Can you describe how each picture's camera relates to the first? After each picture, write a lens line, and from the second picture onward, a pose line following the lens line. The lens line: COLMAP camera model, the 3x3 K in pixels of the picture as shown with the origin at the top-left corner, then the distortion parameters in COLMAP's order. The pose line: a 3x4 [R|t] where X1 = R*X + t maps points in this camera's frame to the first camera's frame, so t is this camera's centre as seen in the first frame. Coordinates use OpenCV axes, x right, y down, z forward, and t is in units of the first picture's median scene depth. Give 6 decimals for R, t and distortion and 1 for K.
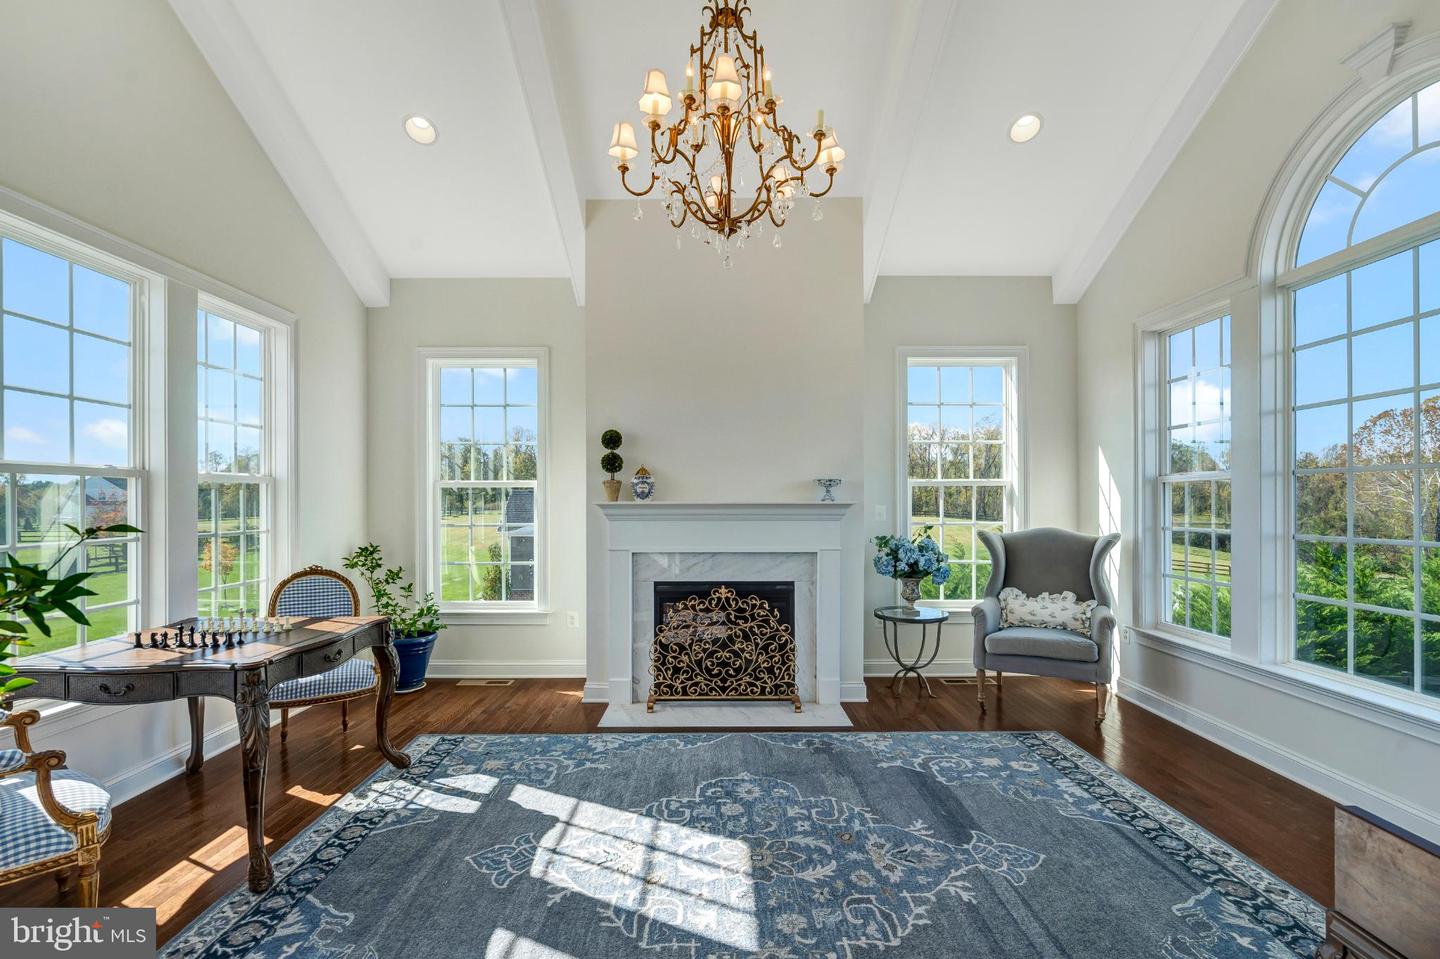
lens RADIAL K [[665.9, 0, 703.3], [0, 665.9, 497.6], [0, 0, 1]] dist [-0.004483, 0.002534]
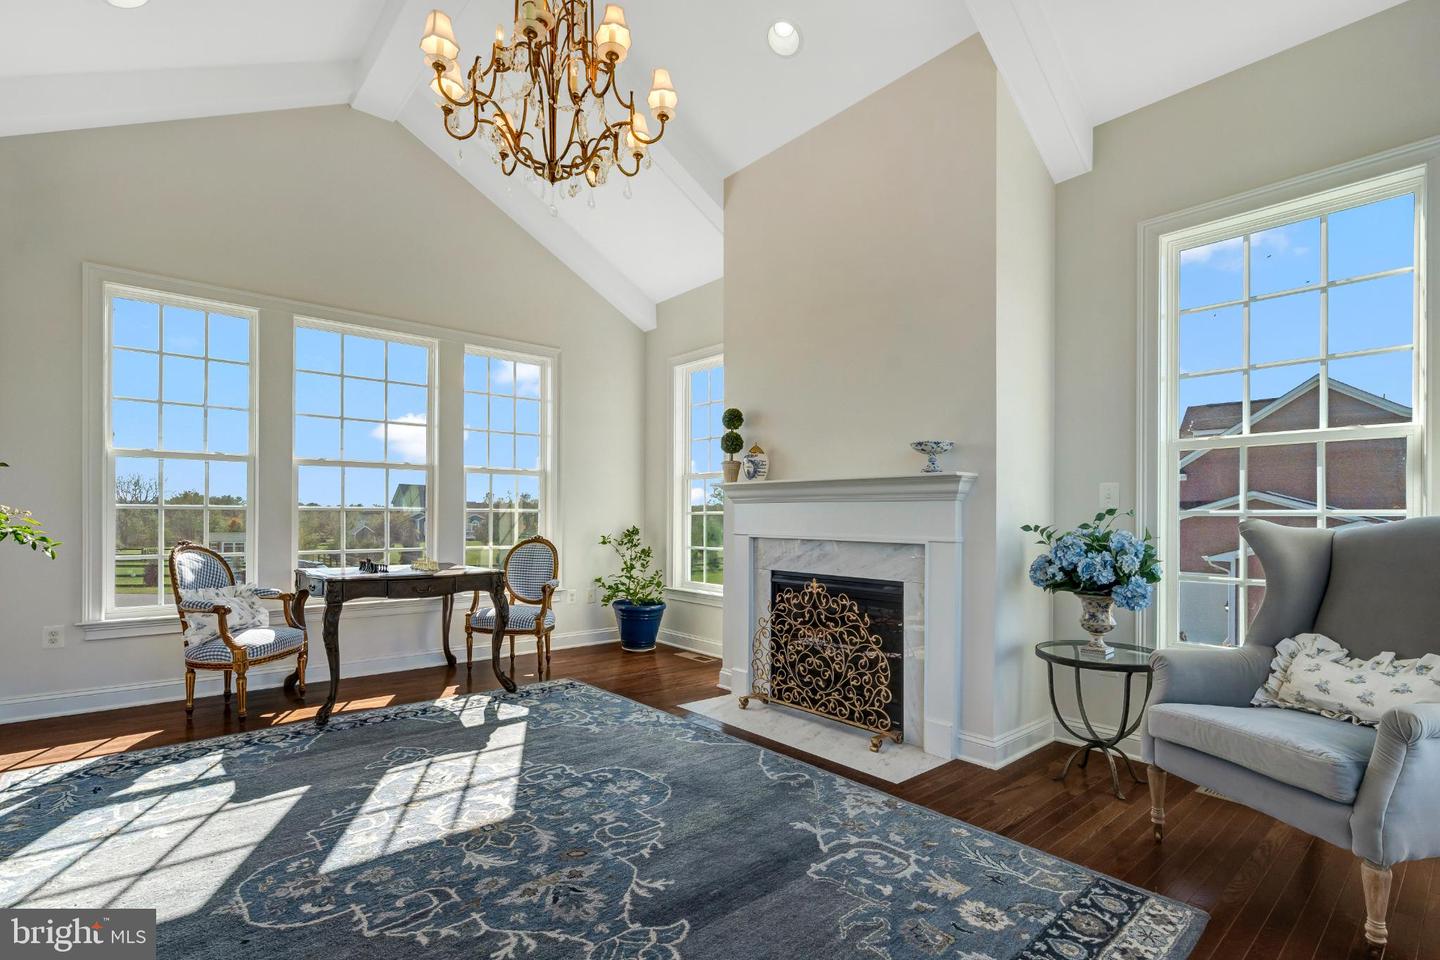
lens RADIAL K [[665.9, 0, 717.9], [0, 665.9, 514.6], [0, 0, 1]] dist [-0.004483, 0.002534]
pose [[0.660387, 0.004870, -0.750910, 0.662317], [-0.006131, 0.999981, 0.001093, 0.058171], [0.750900, 0.003882, 0.660404, 0.403427]]
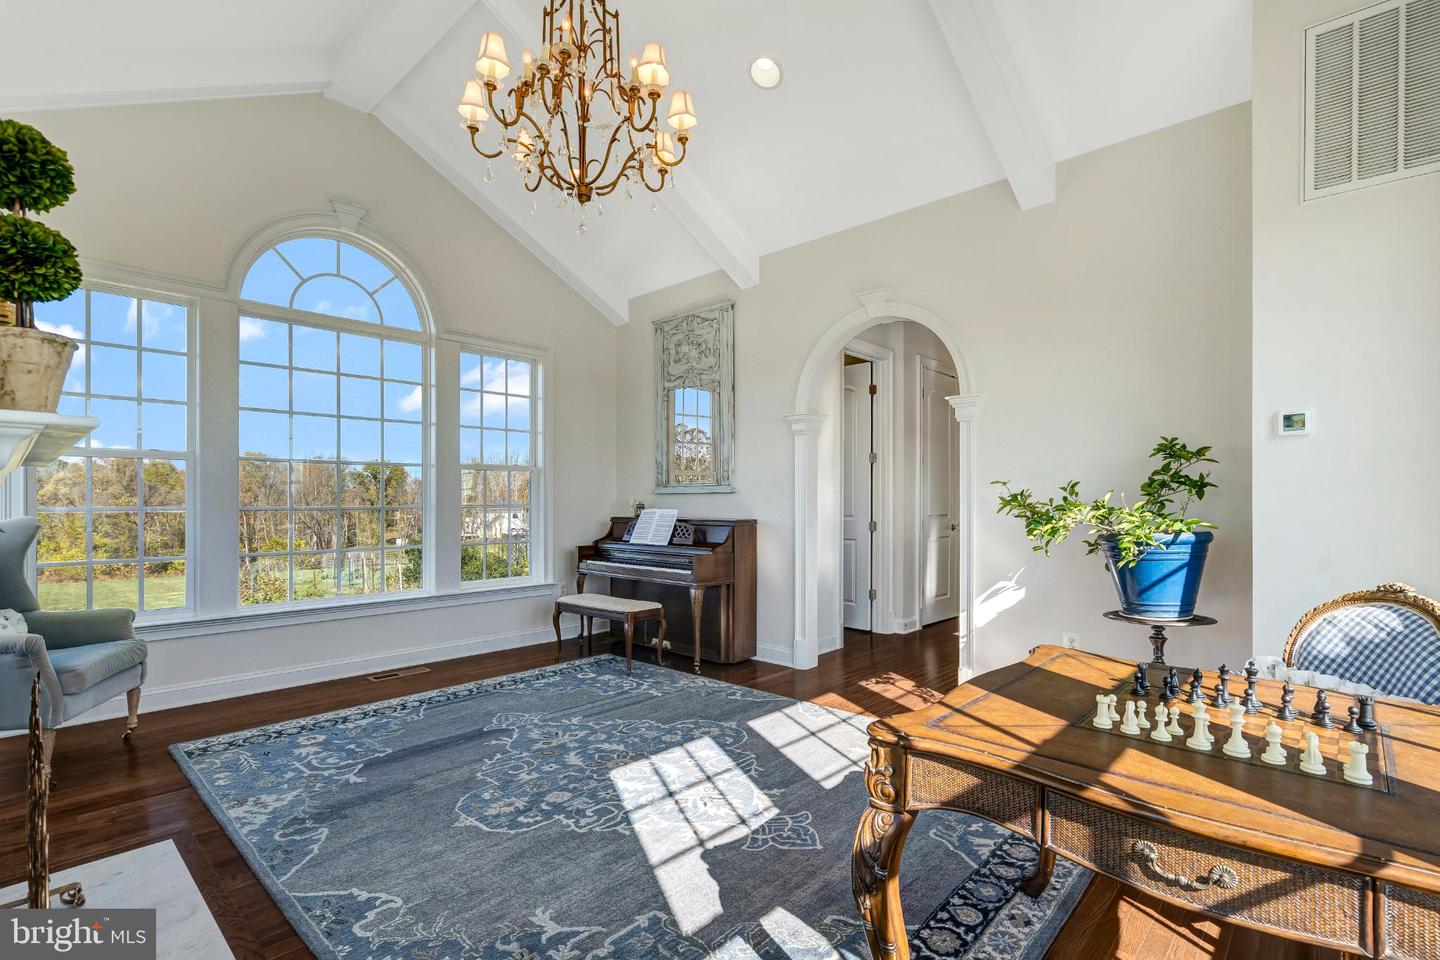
lens RADIAL K [[665.9, 0, 730.9], [0, 665.9, 503.4], [0, 0, 1]] dist [-0.004483, 0.002534]
pose [[-0.747365, -0.000041, 0.664414, -0.576443], [-0.000159, 1.000000, -0.000116, 0.041447], [-0.664414, -0.000192, -0.747365, 1.165284]]
